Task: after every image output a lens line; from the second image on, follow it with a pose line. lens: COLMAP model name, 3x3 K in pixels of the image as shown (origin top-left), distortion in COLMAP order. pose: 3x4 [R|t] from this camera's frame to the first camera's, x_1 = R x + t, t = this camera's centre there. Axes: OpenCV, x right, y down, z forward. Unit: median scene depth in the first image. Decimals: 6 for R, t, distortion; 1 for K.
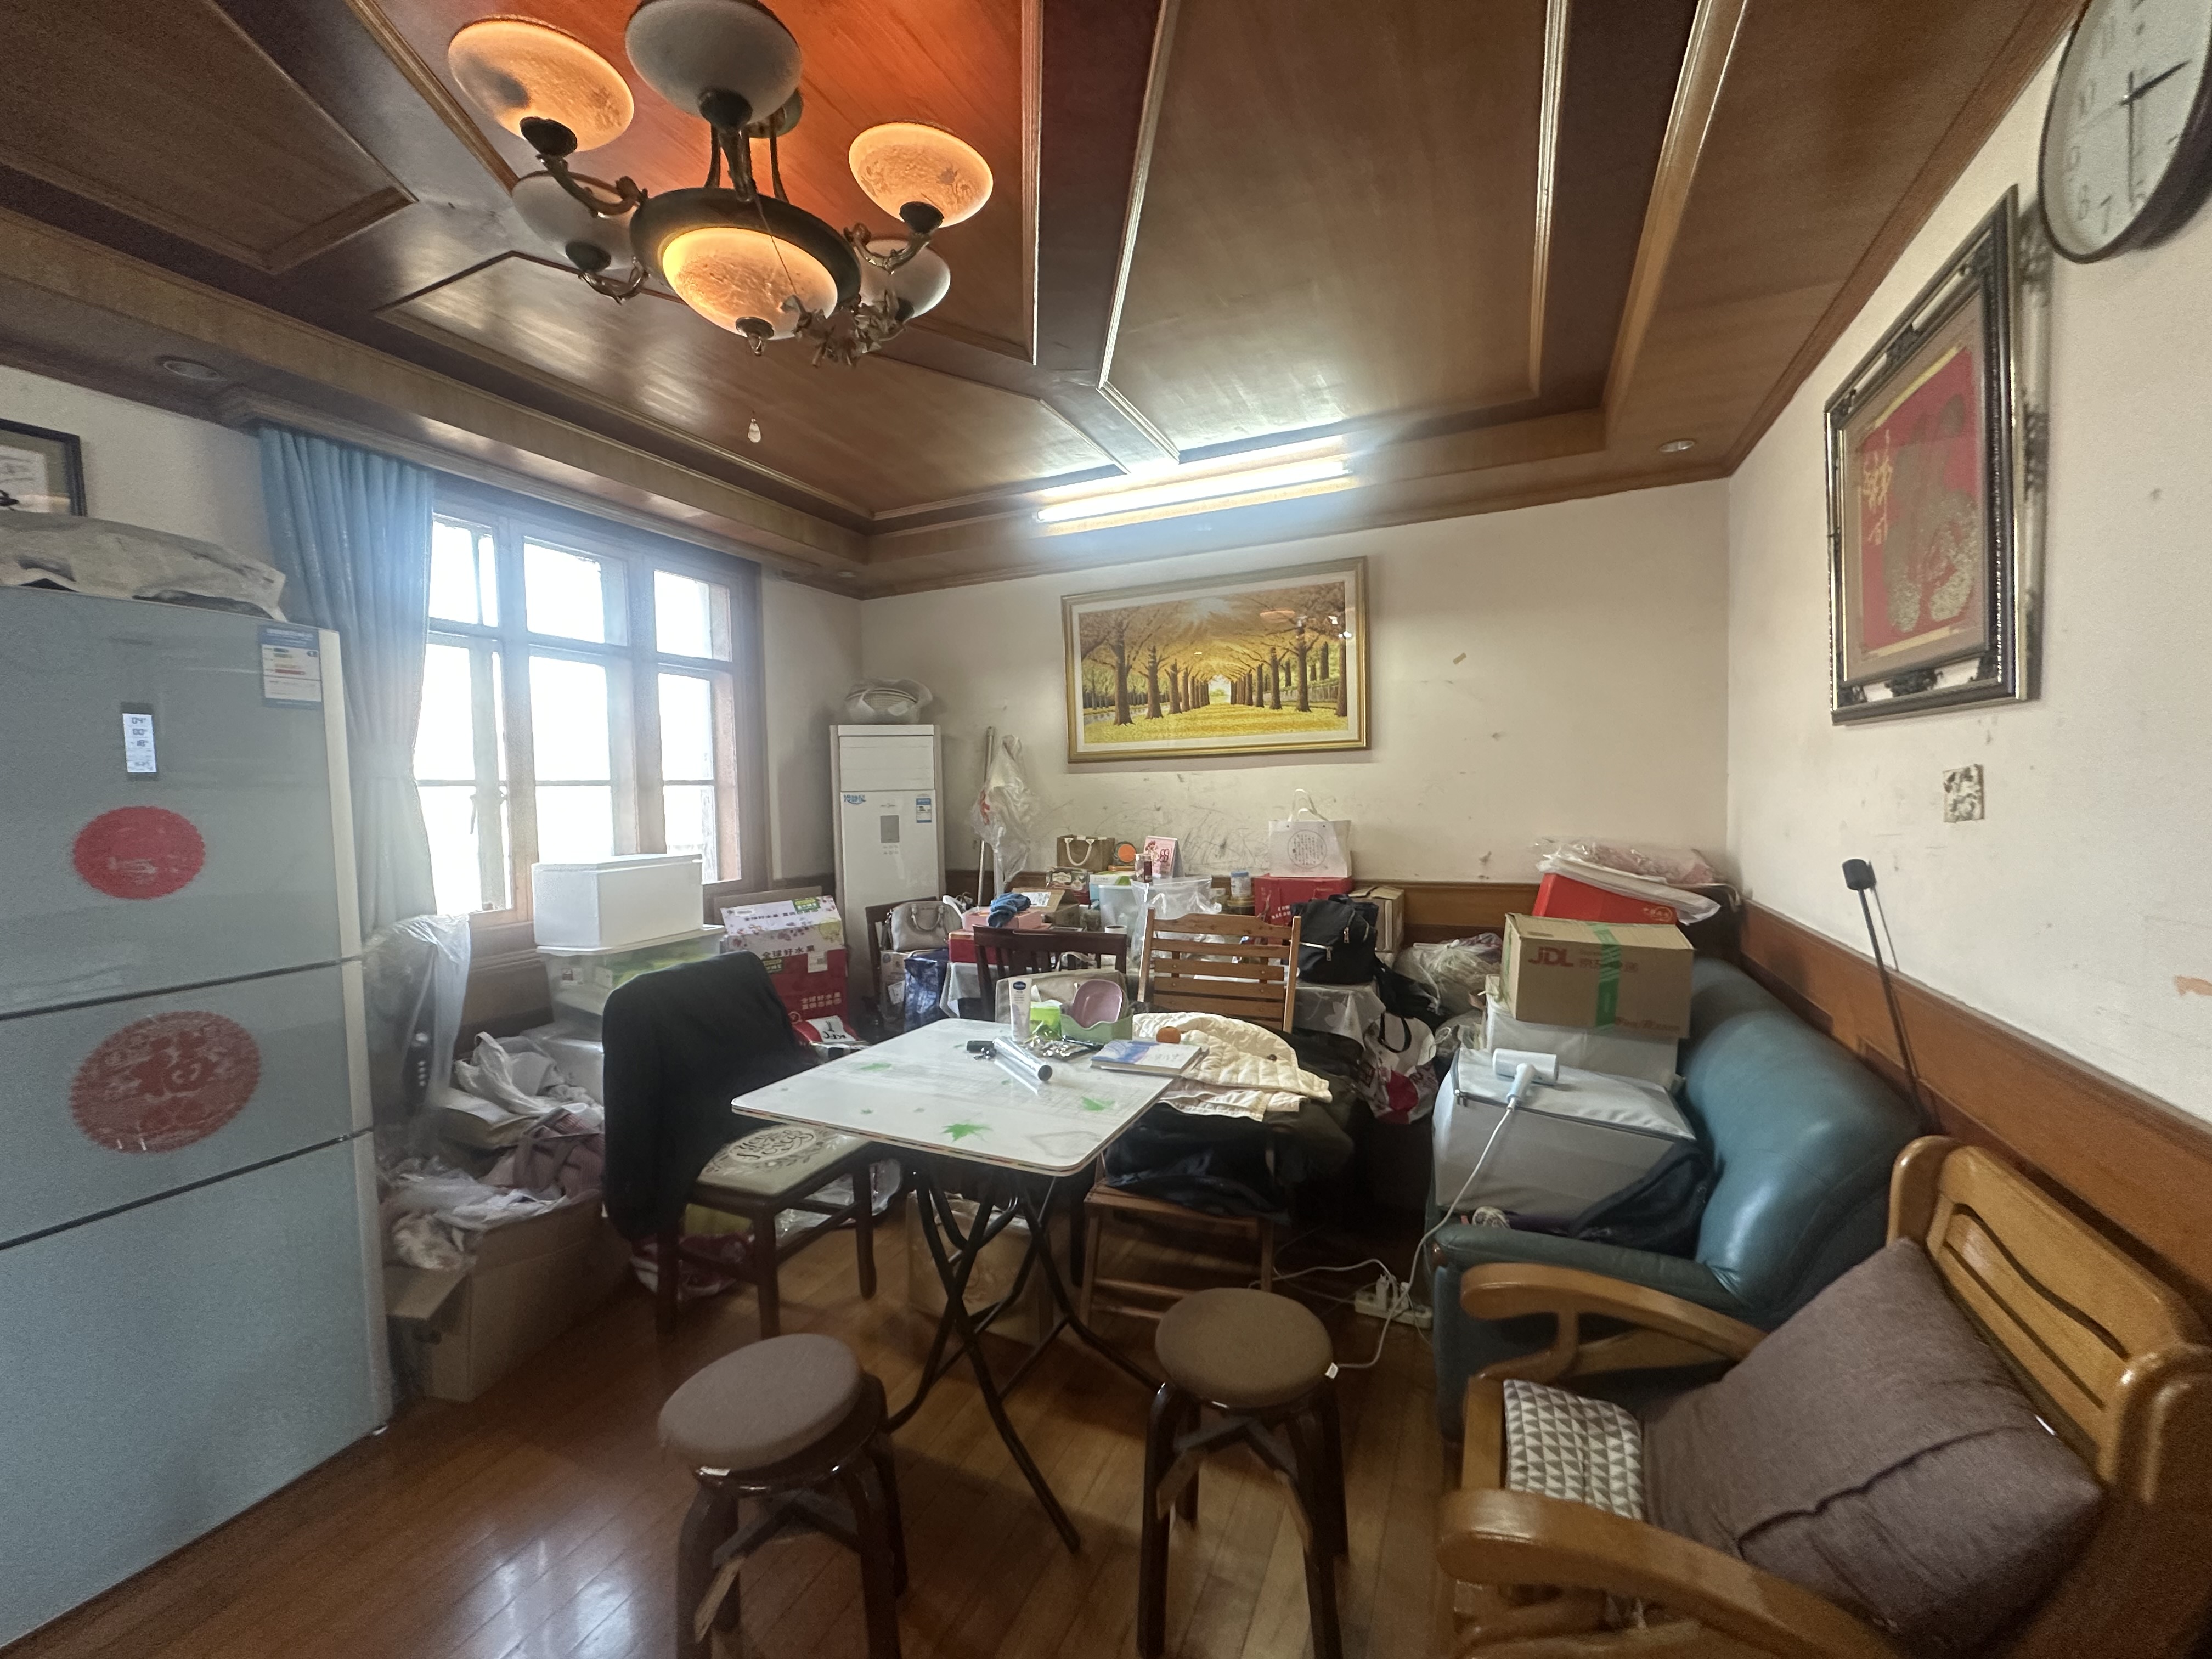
lens RADIAL K [[884.1, 0, 1104.8], [0, 884.1, 821.5], [0, 0, 1]] dist [-0.001829, -0.000284]
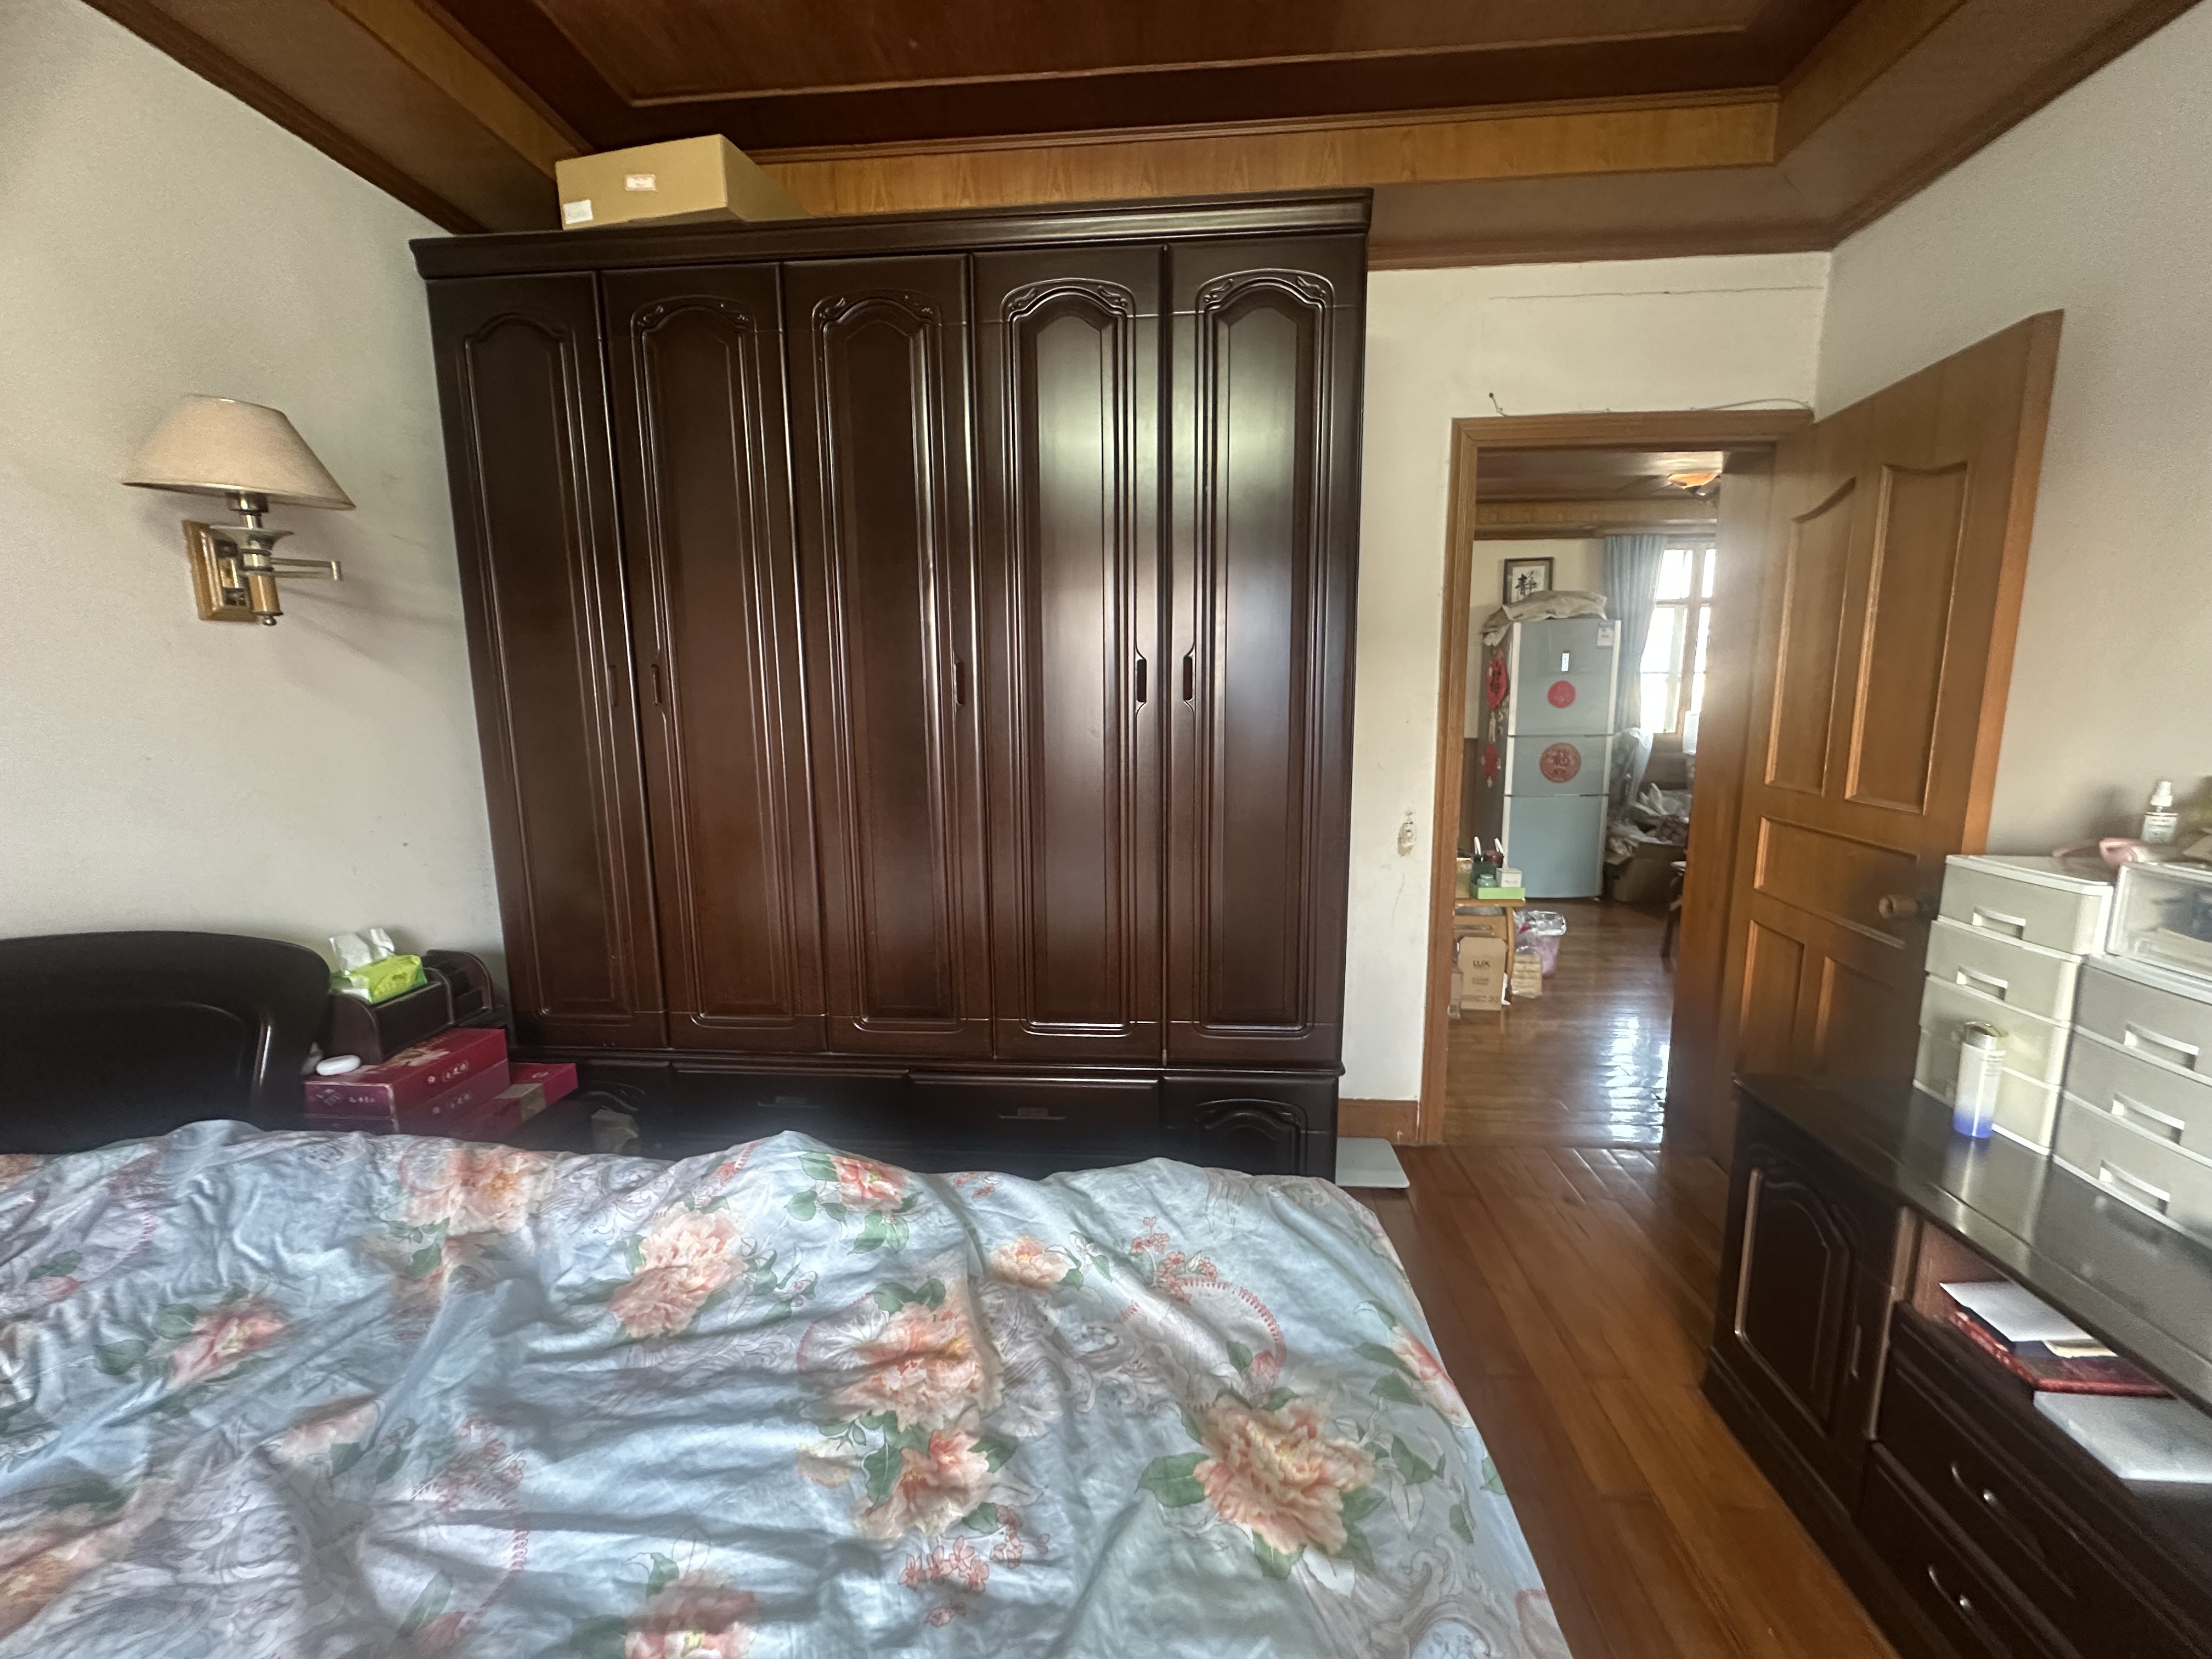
lens RADIAL K [[884.1, 0, 1102.5], [0, 884.1, 830.3], [0, 0, 1]] dist [-0.001829, -0.000284]
pose [[0.345158, 0.169366, -0.923136, 1.201170], [-0.034747, 0.985215, 0.167763, 0.031662], [0.937901, -0.025828, 0.345940, -1.453150]]
